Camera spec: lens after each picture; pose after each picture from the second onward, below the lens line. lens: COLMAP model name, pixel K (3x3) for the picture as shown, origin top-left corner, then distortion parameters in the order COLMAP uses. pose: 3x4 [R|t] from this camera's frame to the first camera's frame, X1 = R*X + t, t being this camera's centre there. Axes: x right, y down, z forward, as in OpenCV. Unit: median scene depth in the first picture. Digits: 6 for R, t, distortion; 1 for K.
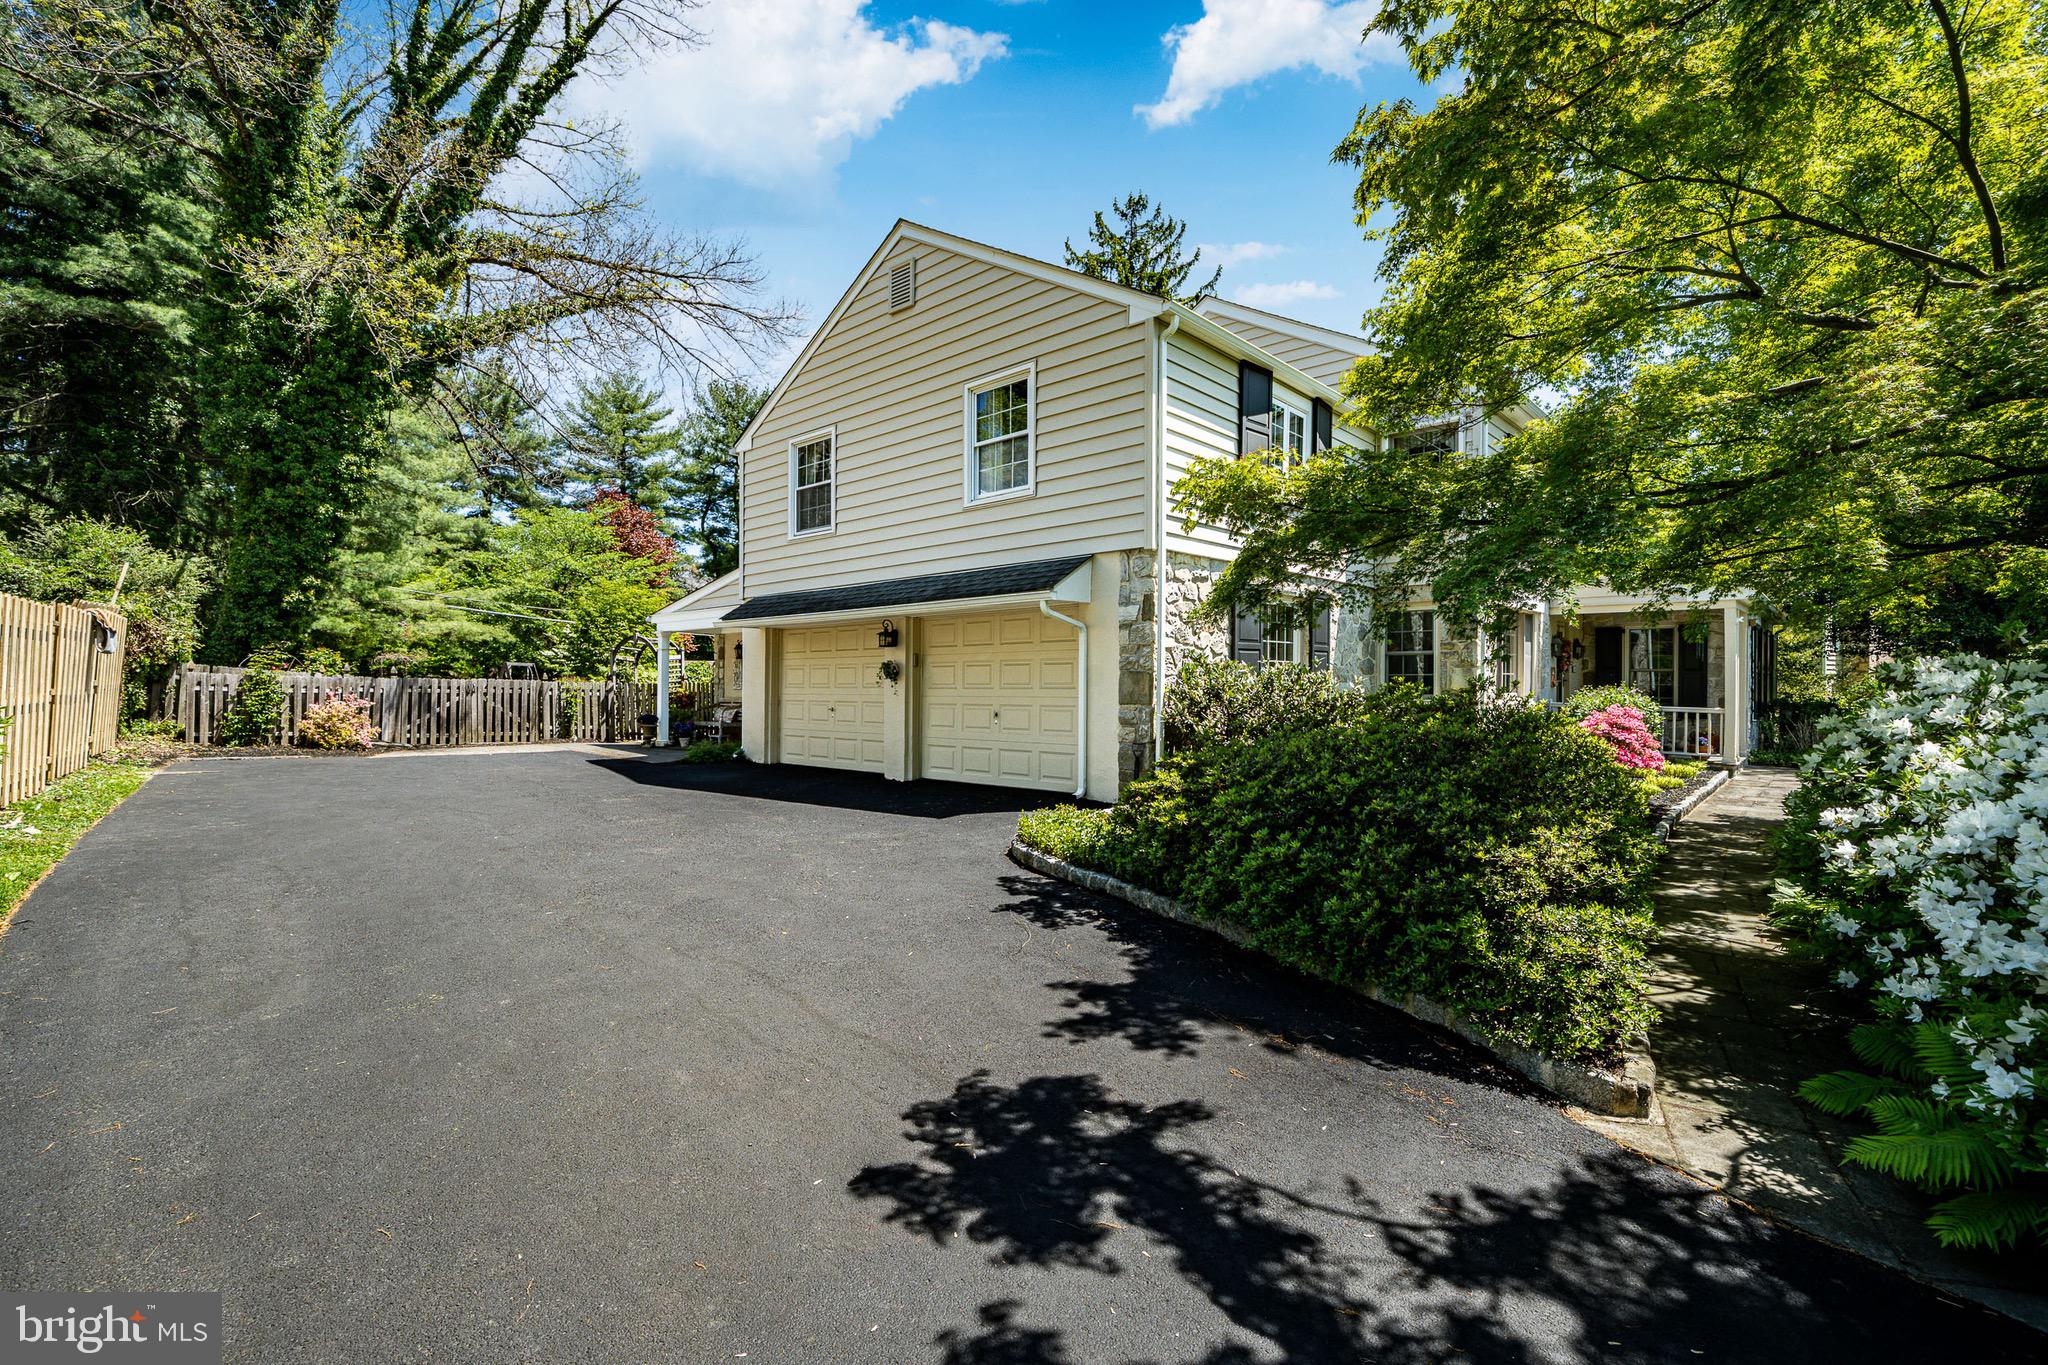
lens RADIAL K [[884.8, 0, 987.1], [0, 884.8, 665.5], [0, 0, 1]] dist [-0.003458, -0.000824]
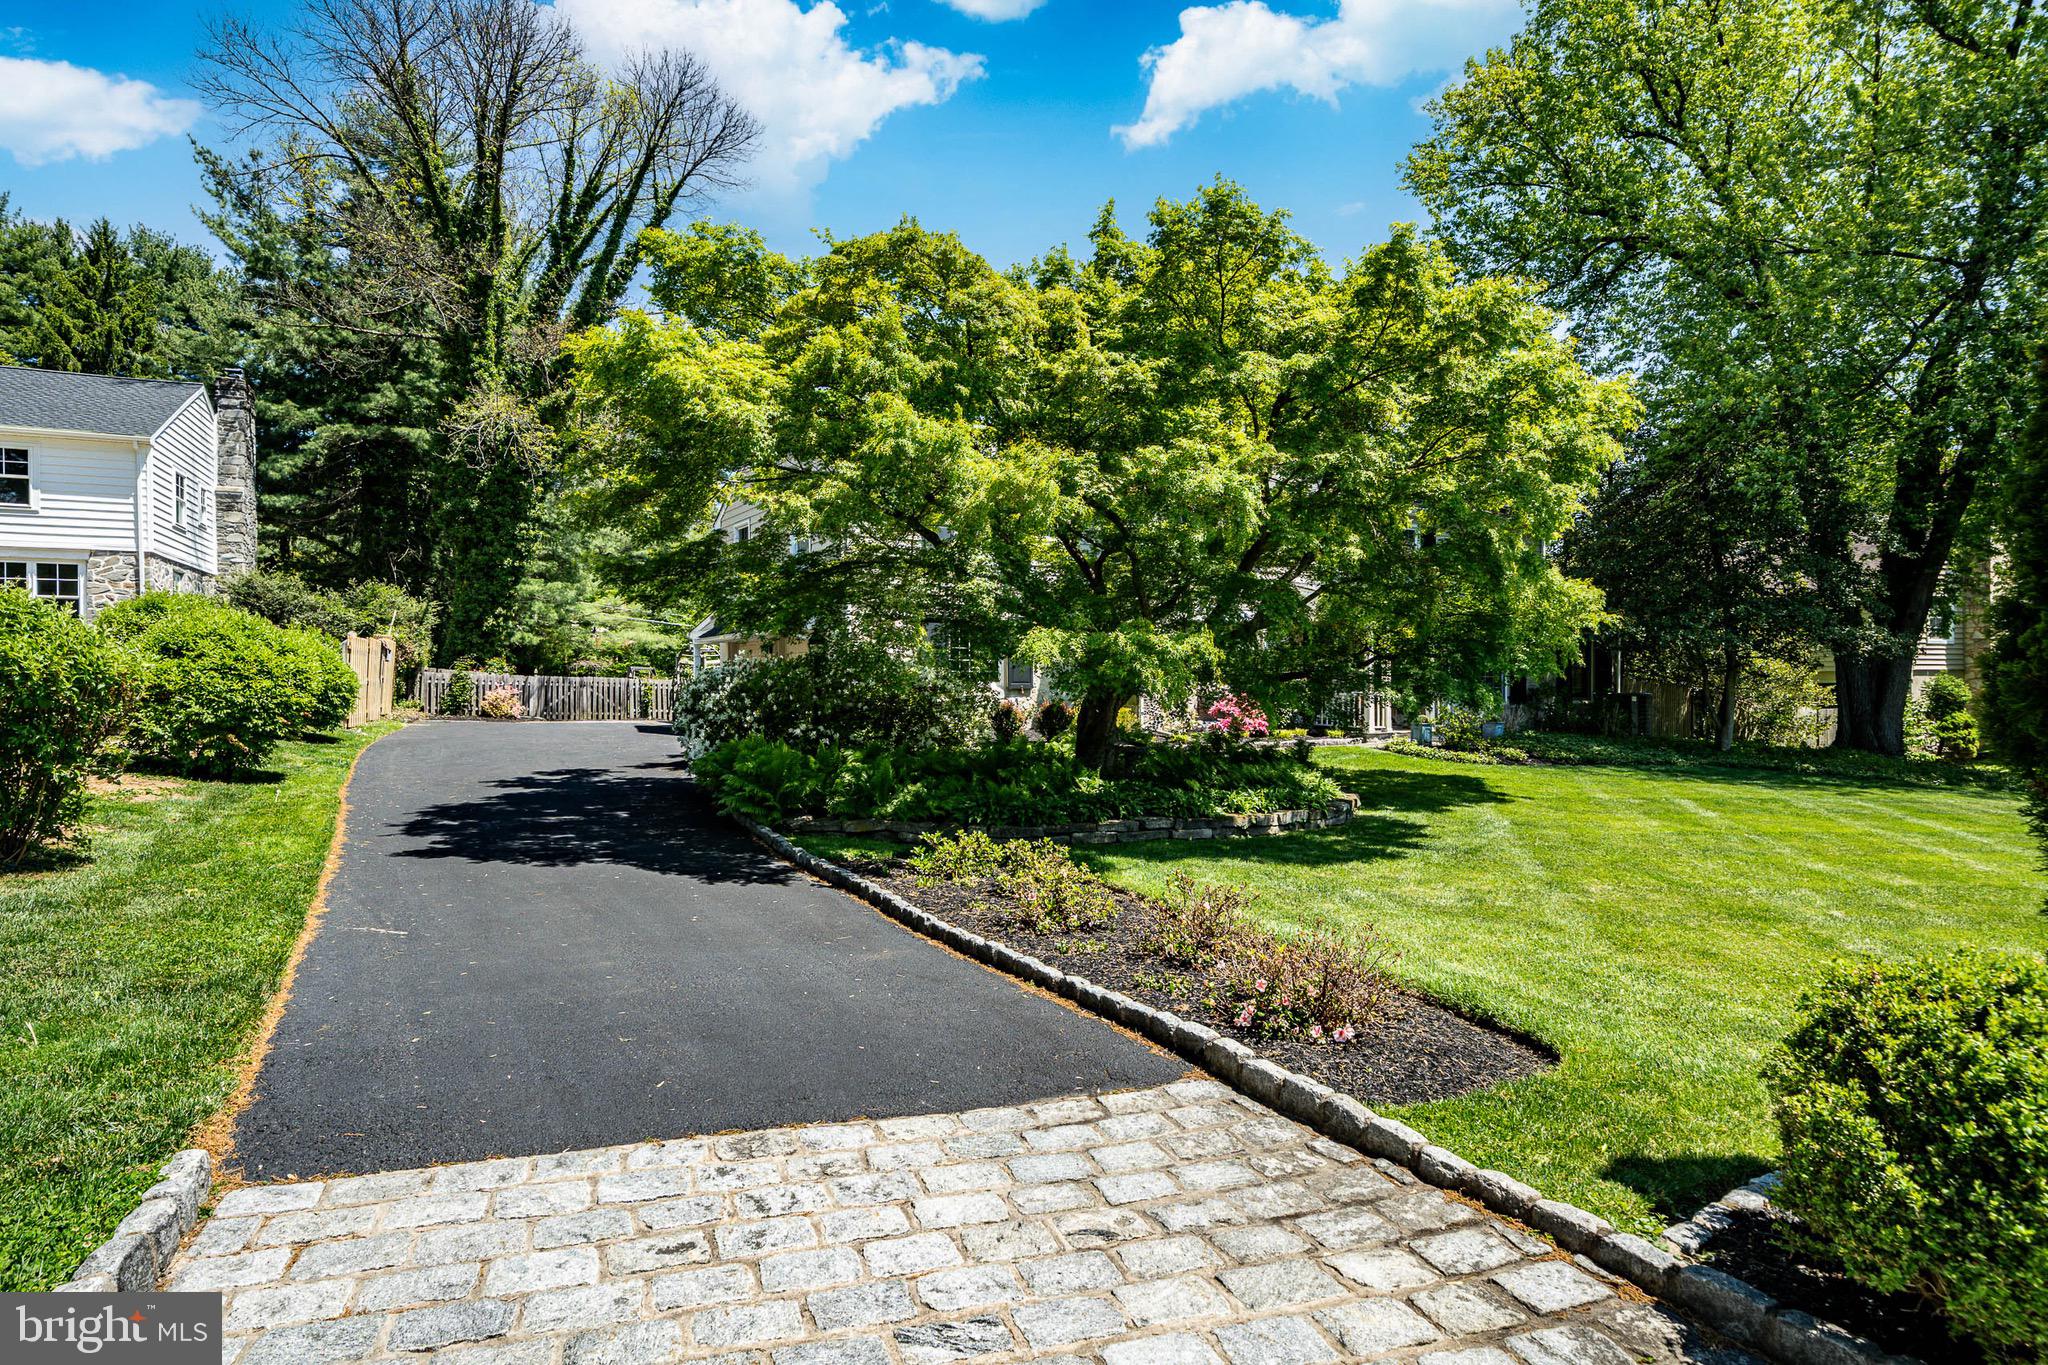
lens RADIAL K [[1178.7, 0, 1021.8], [0, 1178.7, 683.9], [0, 0, 1]] dist [0.017870, 0.000019]
pose [[0.958243, -0.002528, -0.285945, 0.714746], [0.005443, 0.999941, 0.009400, 0.012235], [0.285904, -0.010563, 0.958200, -0.724930]]
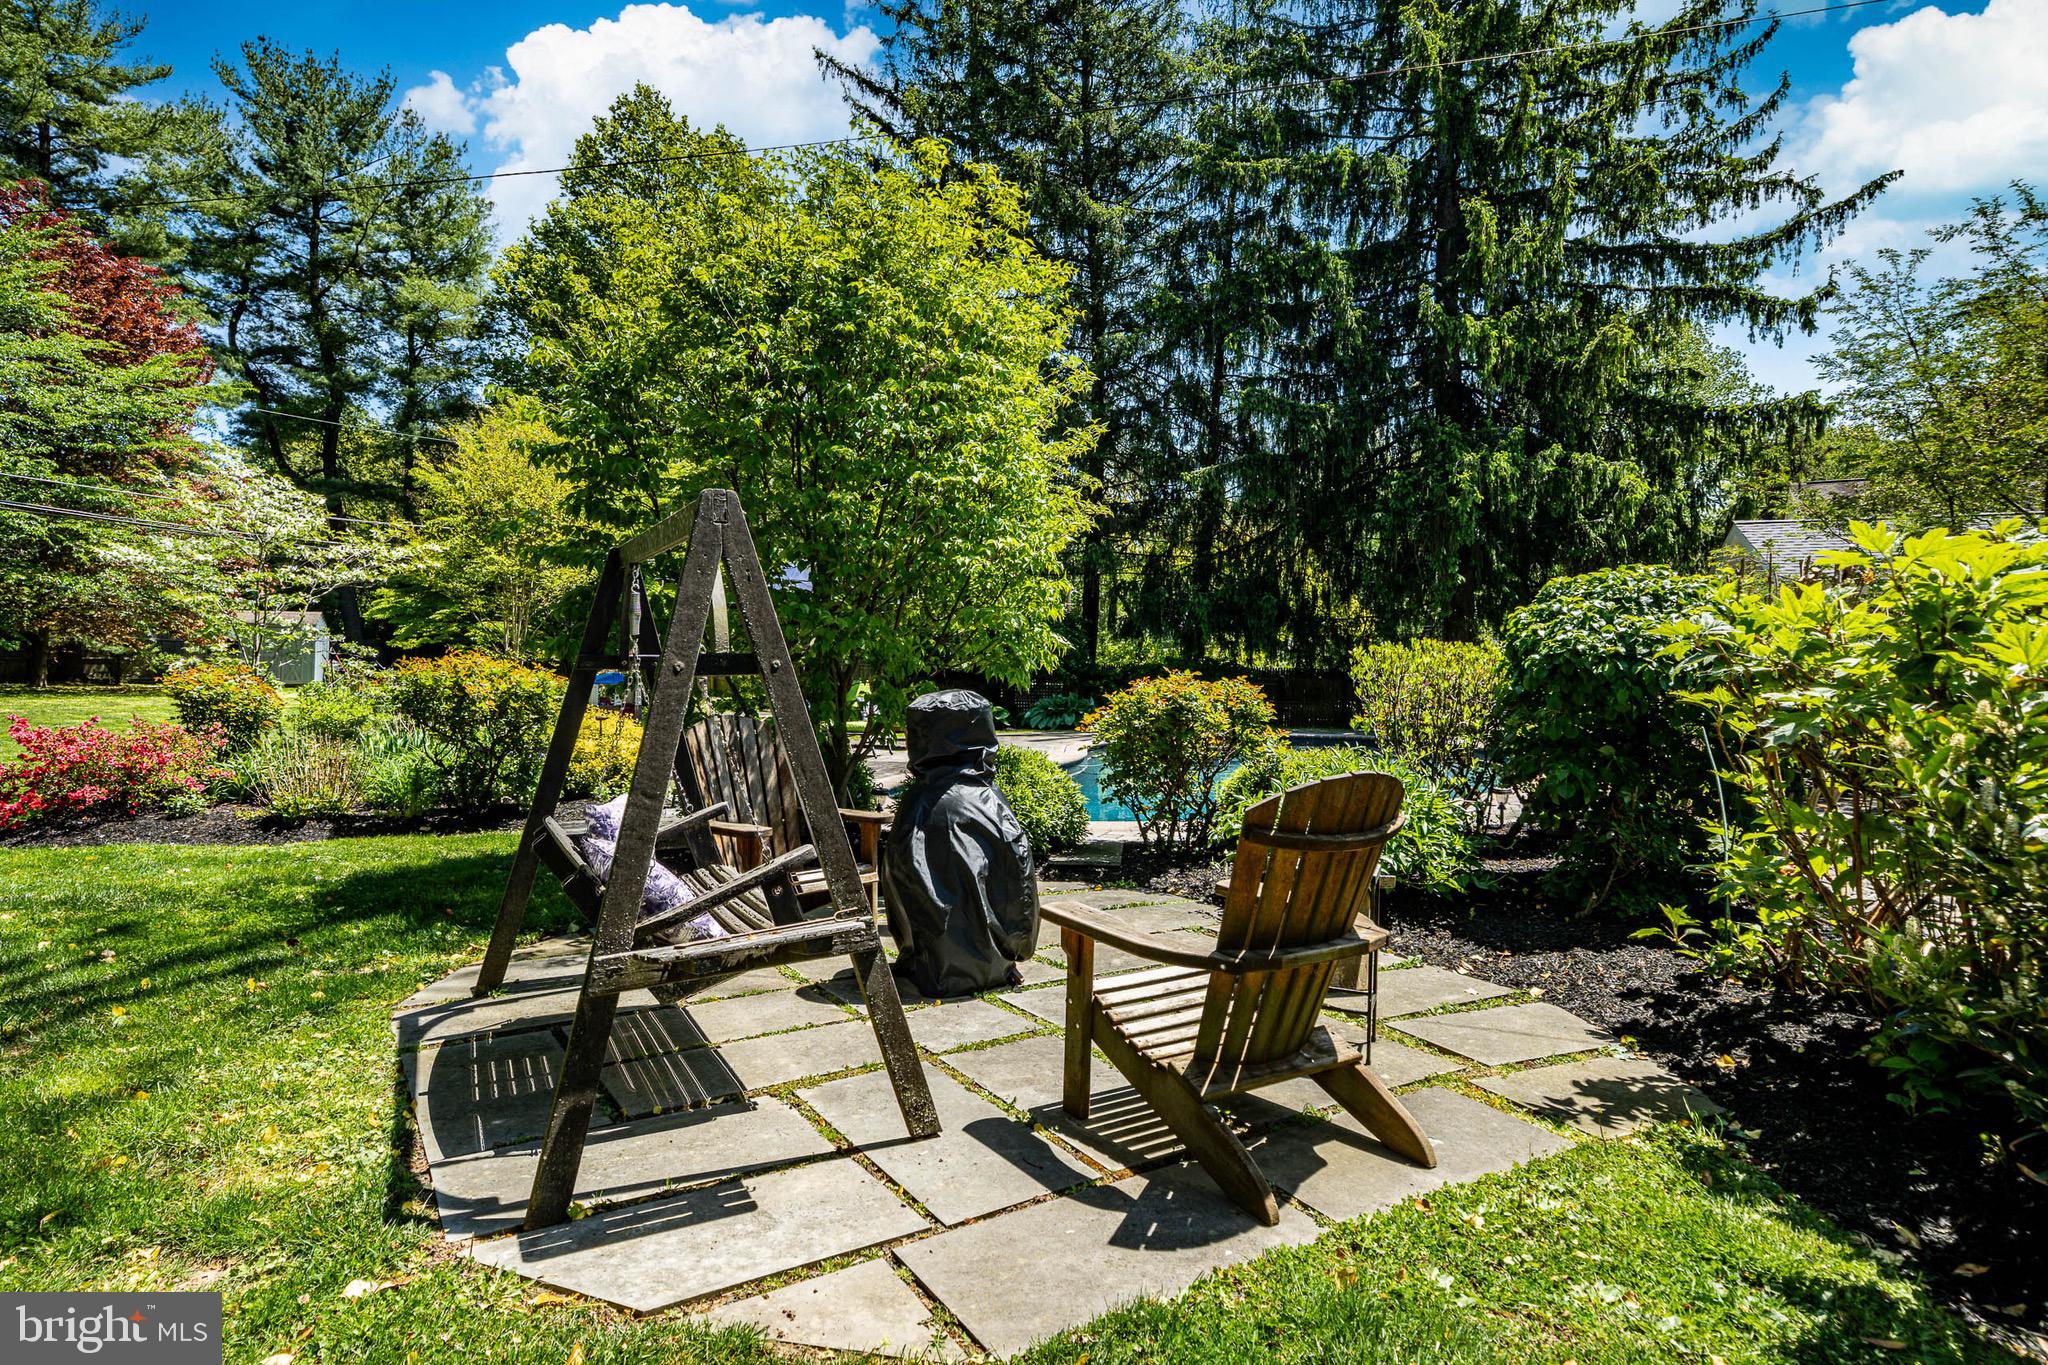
lens RADIAL K [[1102.1, 0, 1014.7], [0, 1102.1, 665.3], [0, 0, 1]] dist [0.022404, -0.004033]
pose [[0.917886, -0.012321, 0.396653, -0.662317], [0.002715, 0.999689, 0.024770, 0.025350], [-0.396835, -0.021659, 0.917634, 1.006924]]
